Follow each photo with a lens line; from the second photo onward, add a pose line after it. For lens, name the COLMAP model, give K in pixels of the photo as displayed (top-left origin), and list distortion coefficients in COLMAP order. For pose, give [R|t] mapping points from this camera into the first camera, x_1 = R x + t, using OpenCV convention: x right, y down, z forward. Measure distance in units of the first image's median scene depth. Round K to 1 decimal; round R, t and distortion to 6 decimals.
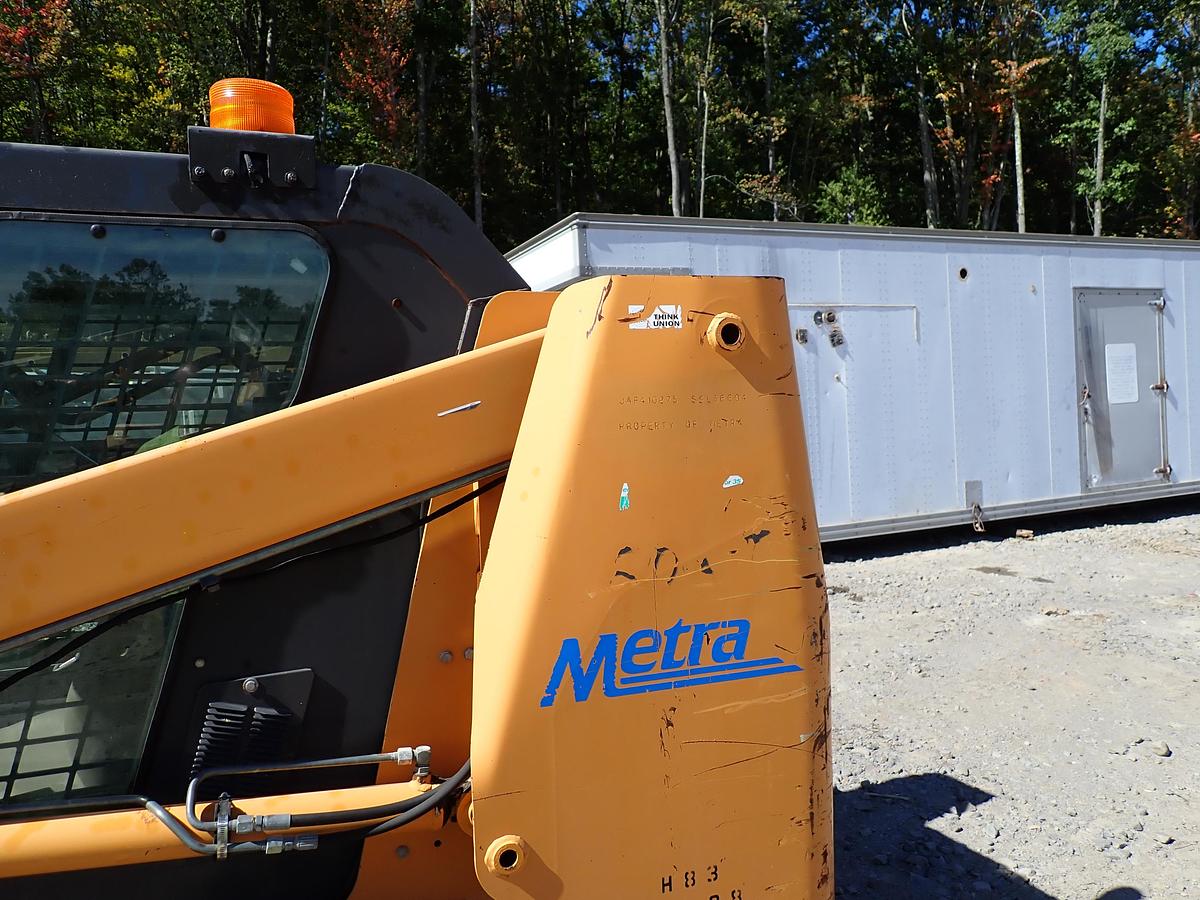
lens RADIAL K [[885.5, 0, 600.7], [0, 885.5, 444.8], [0, 0, 1]] dist [0.003273, 0.003830]
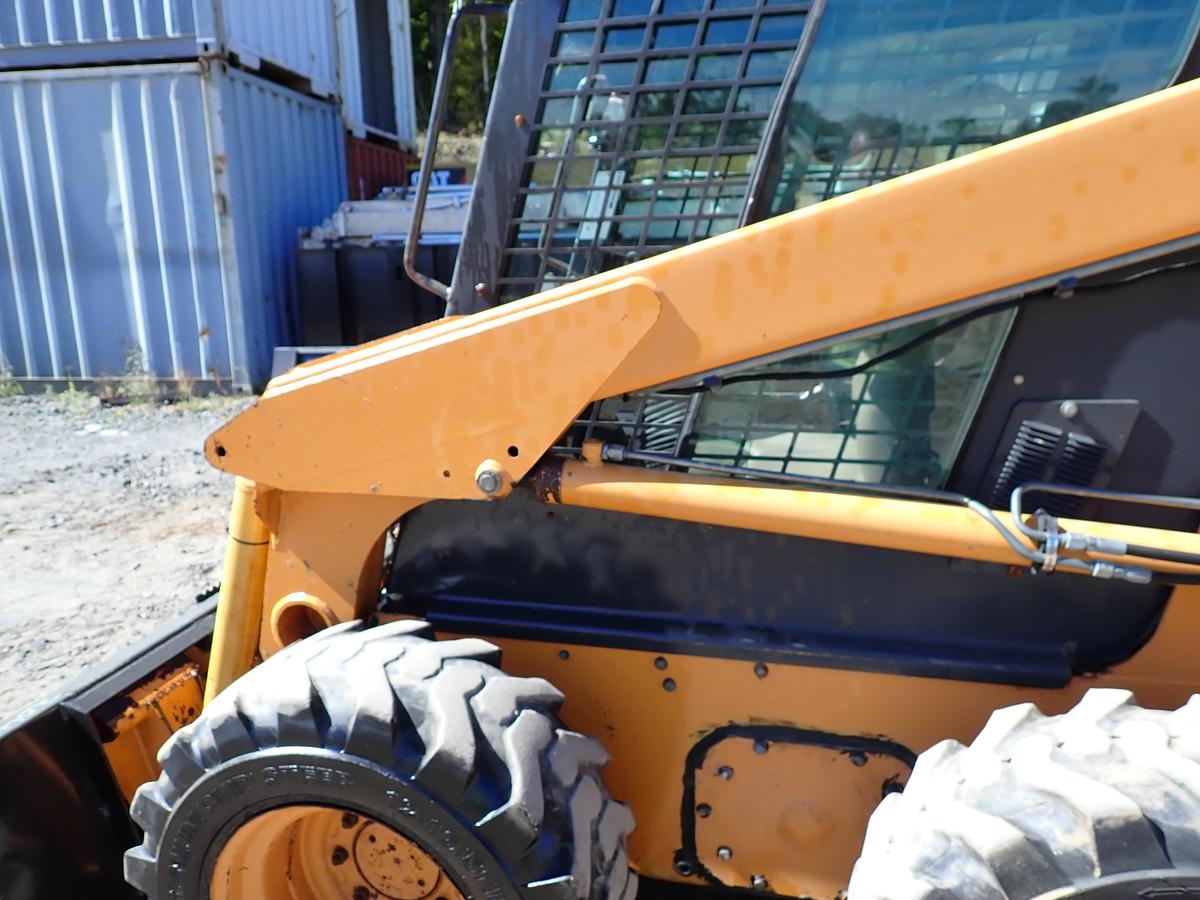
lens RADIAL K [[893.1, 0, 601.0], [0, 893.1, 440.9], [0, 0, 1]] dist [0.008044, -0.005705]
pose [[0.822139, 0.135960, -0.552813, -0.269289], [-0.027863, 0.979509, 0.199464, 0.125942], [0.568604, -0.148584, 0.809081, -0.058709]]
